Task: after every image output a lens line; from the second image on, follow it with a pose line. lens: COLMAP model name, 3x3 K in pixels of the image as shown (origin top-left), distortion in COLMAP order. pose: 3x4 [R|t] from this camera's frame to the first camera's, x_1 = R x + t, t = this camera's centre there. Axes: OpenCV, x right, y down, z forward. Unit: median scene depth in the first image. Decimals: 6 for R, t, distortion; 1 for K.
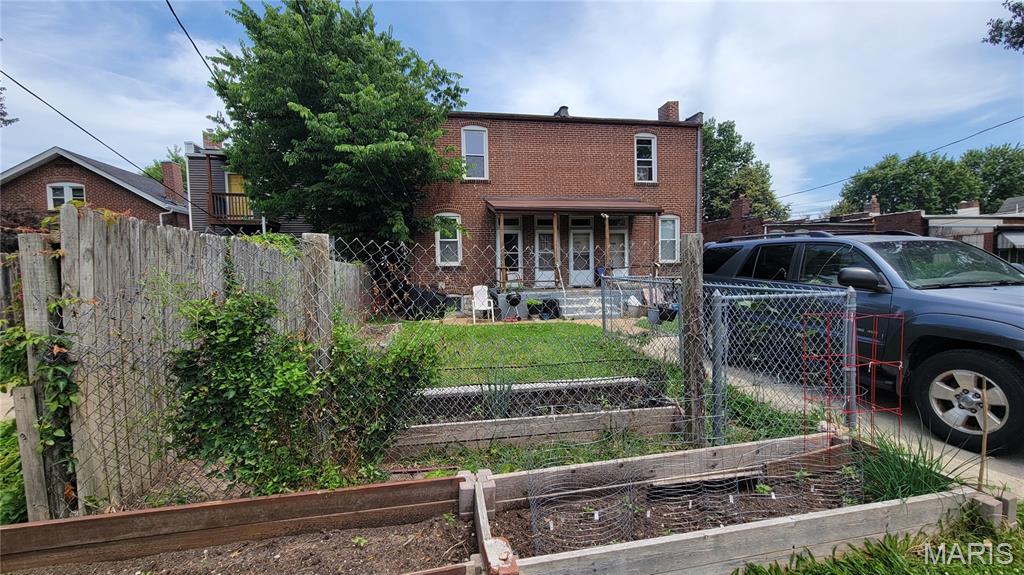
lens RADIAL K [[416.5, 0, 508.5], [0, 416.5, 292.9], [0, 0, 1]] dist [0.000680, 0.000058]
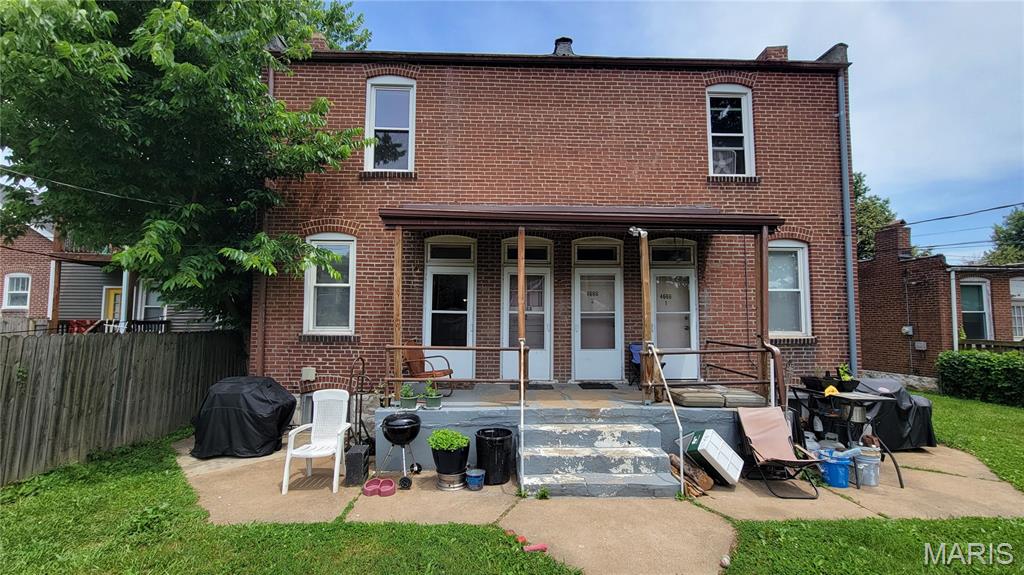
lens RADIAL K [[416.5, 0, 508.5], [0, 416.5, 292.9], [0, 0, 1]] dist [0.000680, 0.000058]
pose [[0.988224, 0.013780, -0.152390, 0.145795], [-0.032517, 0.992101, -0.121154, -0.058037], [0.149516, 0.124682, 0.980867, 0.497687]]
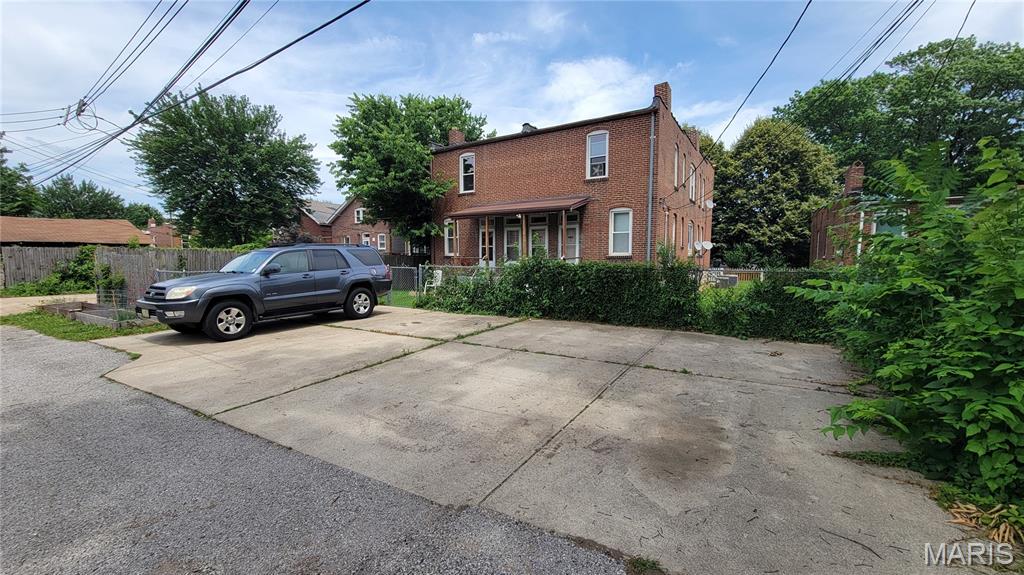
lens RADIAL K [[416.5, 0, 508.5], [0, 416.5, 292.9], [0, 0, 1]] dist [0.000680, 0.000058]
pose [[0.734327, 0.074084, -0.674741, 0.921231], [-0.046896, 0.997188, 0.058450, -0.029380], [0.677174, -0.011278, 0.735736, 0.077862]]
